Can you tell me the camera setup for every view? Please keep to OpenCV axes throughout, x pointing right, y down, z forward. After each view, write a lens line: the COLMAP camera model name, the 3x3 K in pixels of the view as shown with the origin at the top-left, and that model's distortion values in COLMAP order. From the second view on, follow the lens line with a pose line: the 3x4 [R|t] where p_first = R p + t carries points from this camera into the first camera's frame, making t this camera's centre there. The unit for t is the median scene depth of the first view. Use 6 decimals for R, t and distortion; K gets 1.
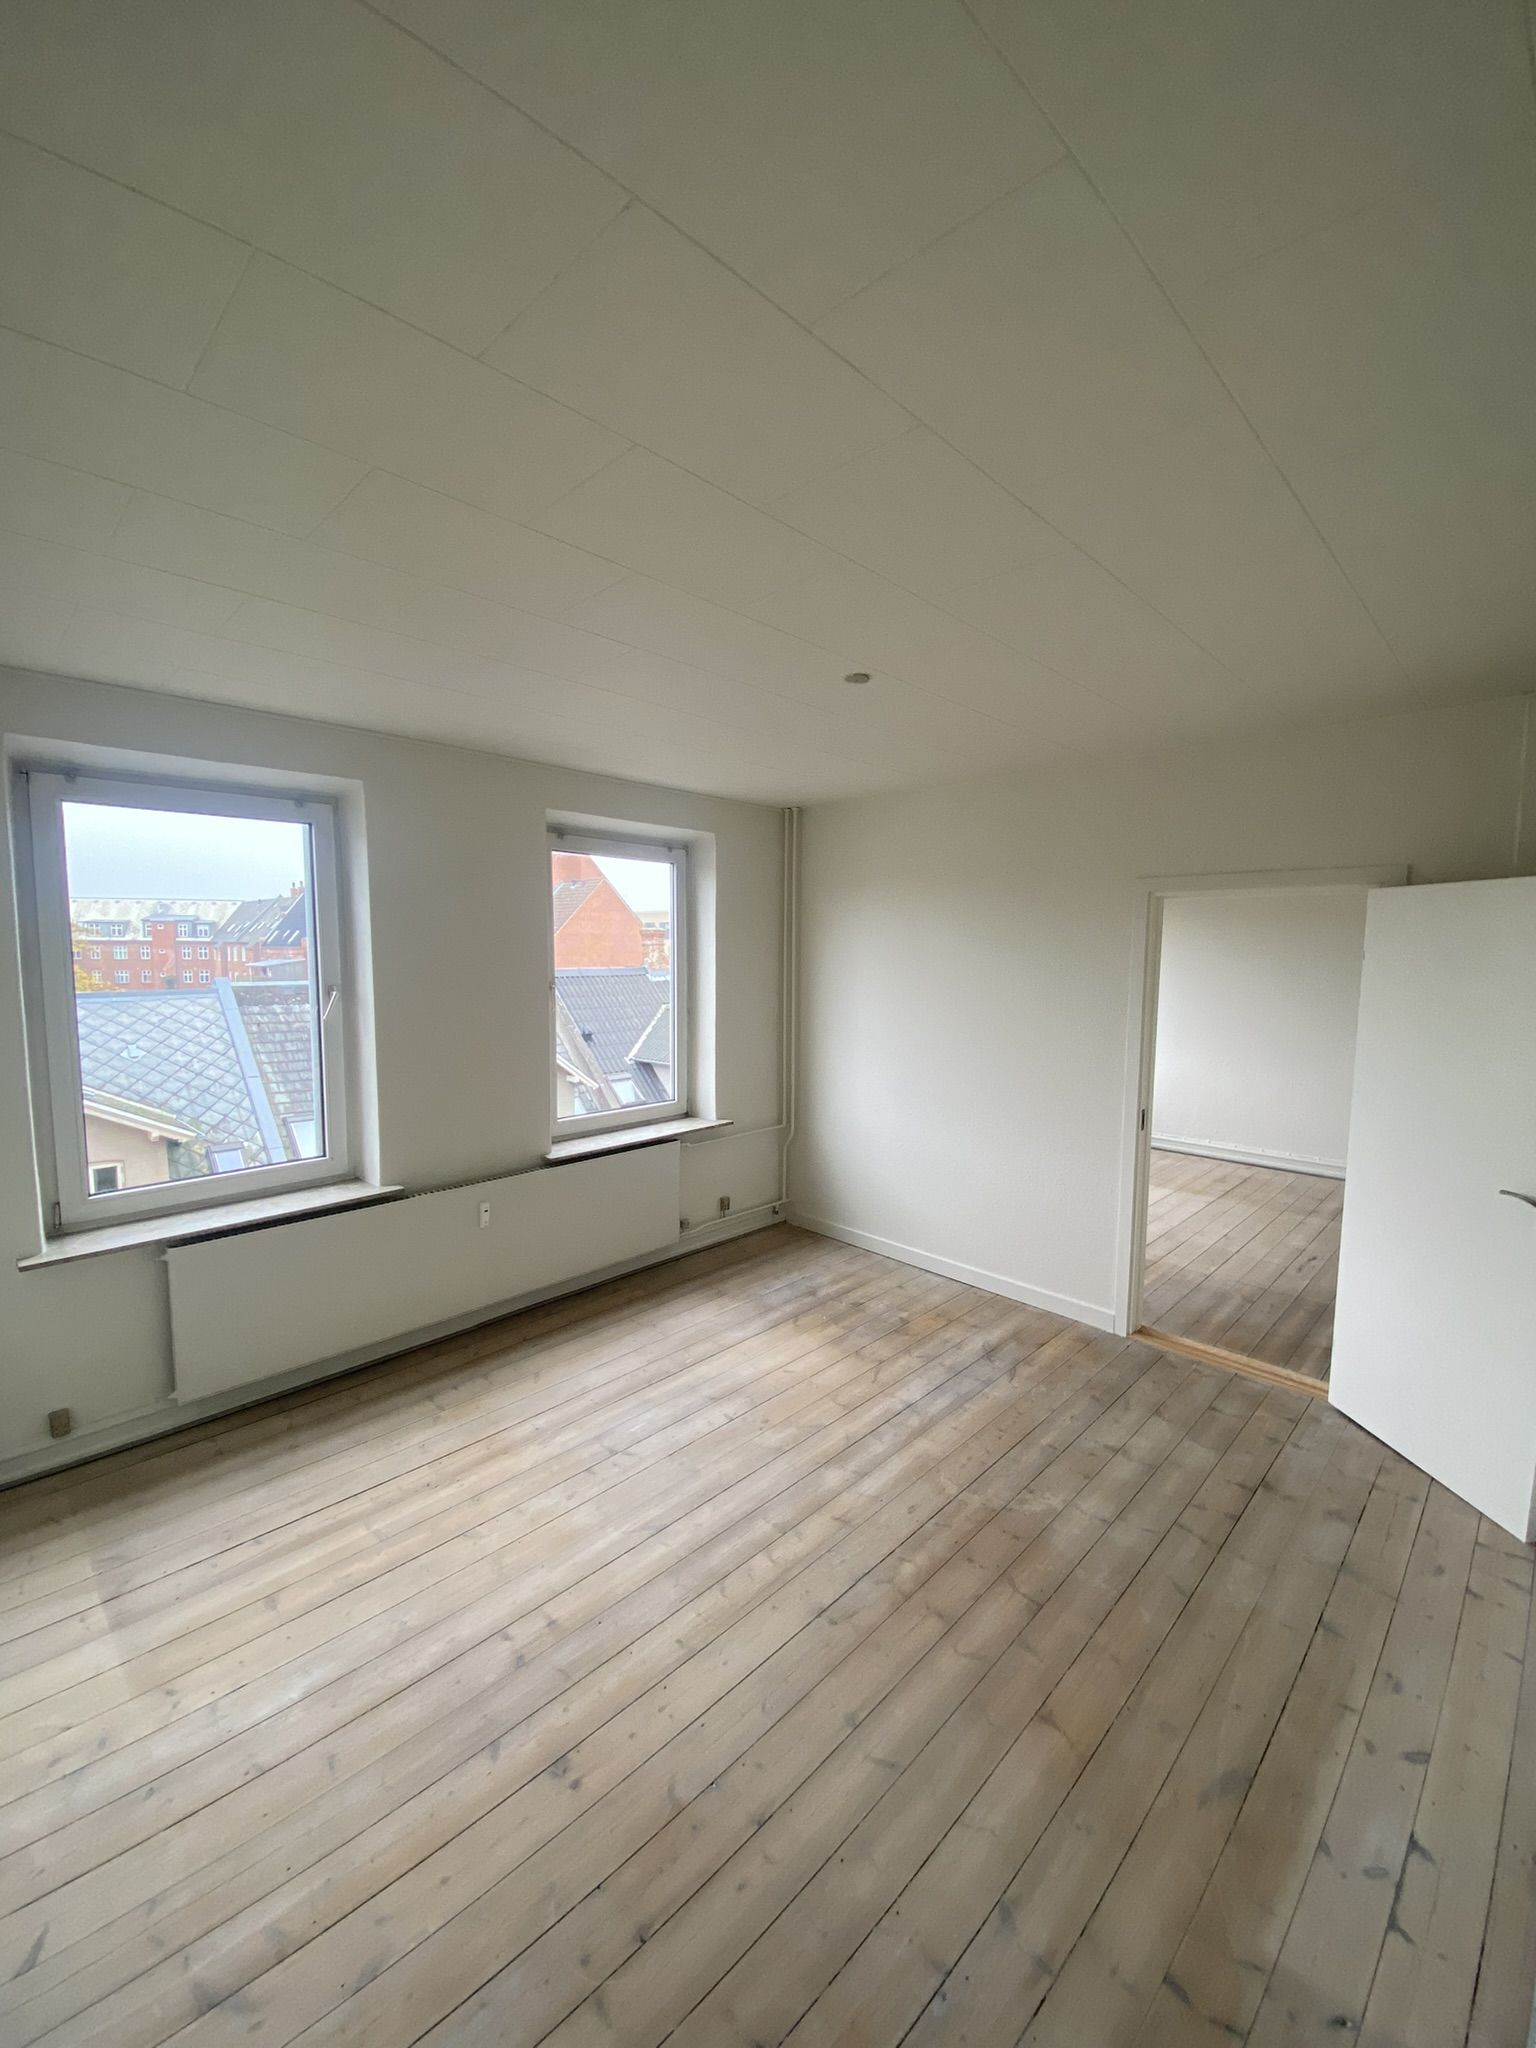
lens RADIAL K [[836.6, 0, 763.9], [0, 836.6, 1024.9], [0, 0, 1]] dist [-0.003676, -0.000286]
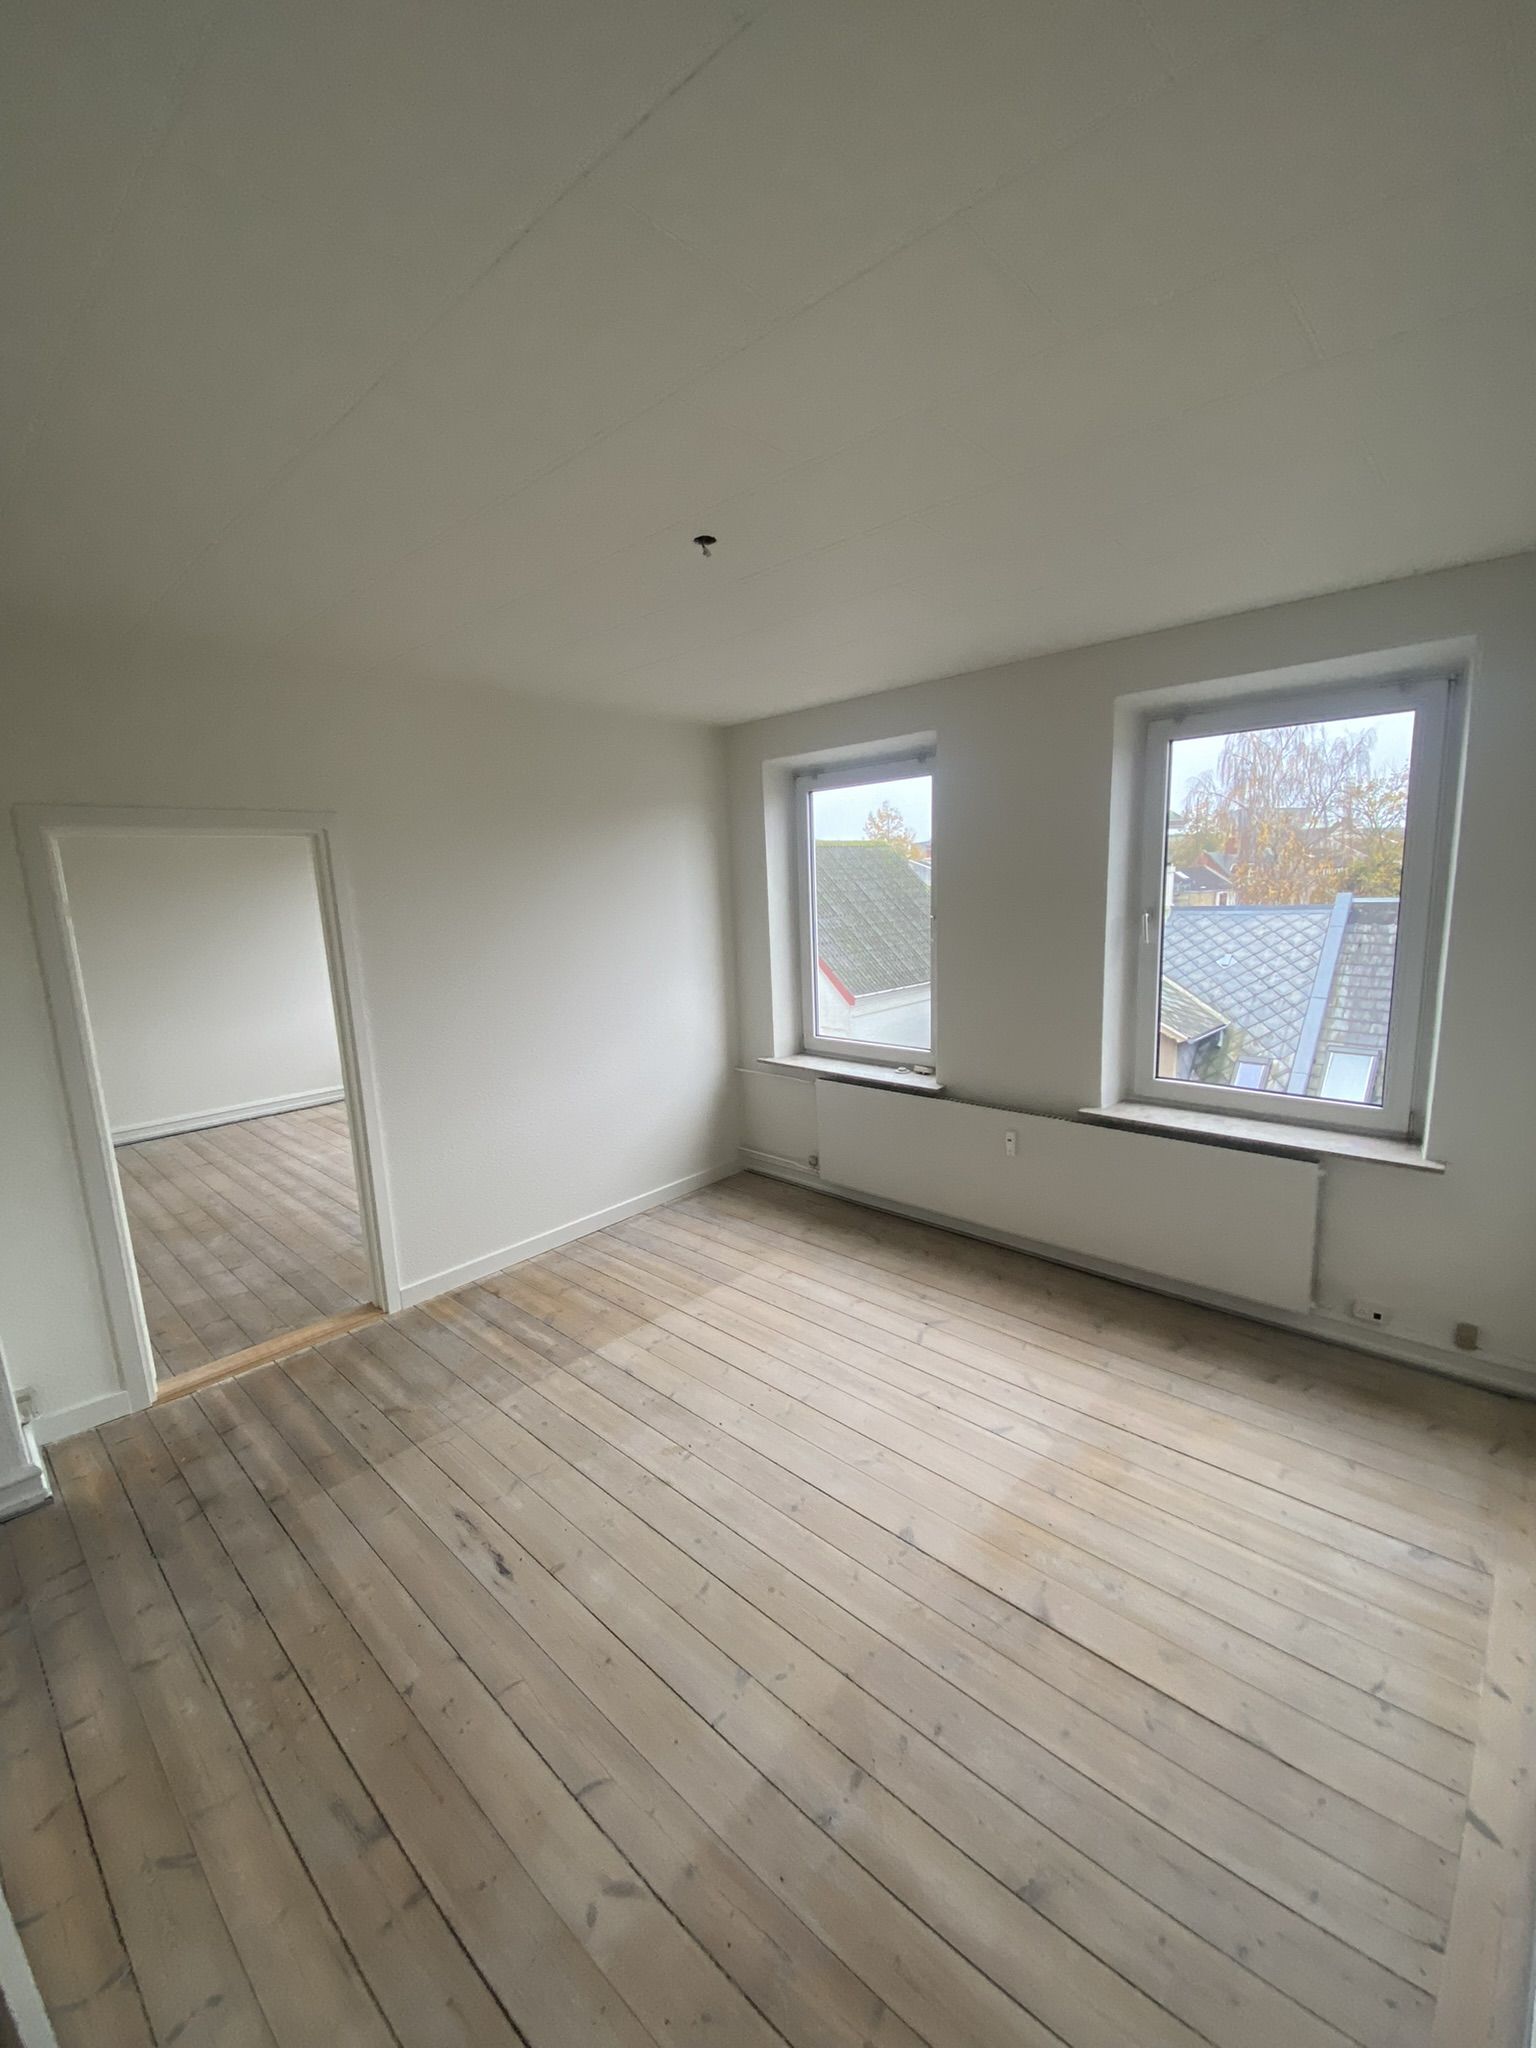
lens RADIAL K [[836.6, 0, 776.3], [0, 836.6, 1027.7], [0, 0, 1]] dist [-0.003676, -0.000286]
pose [[0.033780, 0.168948, -0.985046, 1.275683], [-0.055957, 0.984382, 0.166915, -0.118162], [0.997862, 0.049482, 0.042706, 1.333091]]
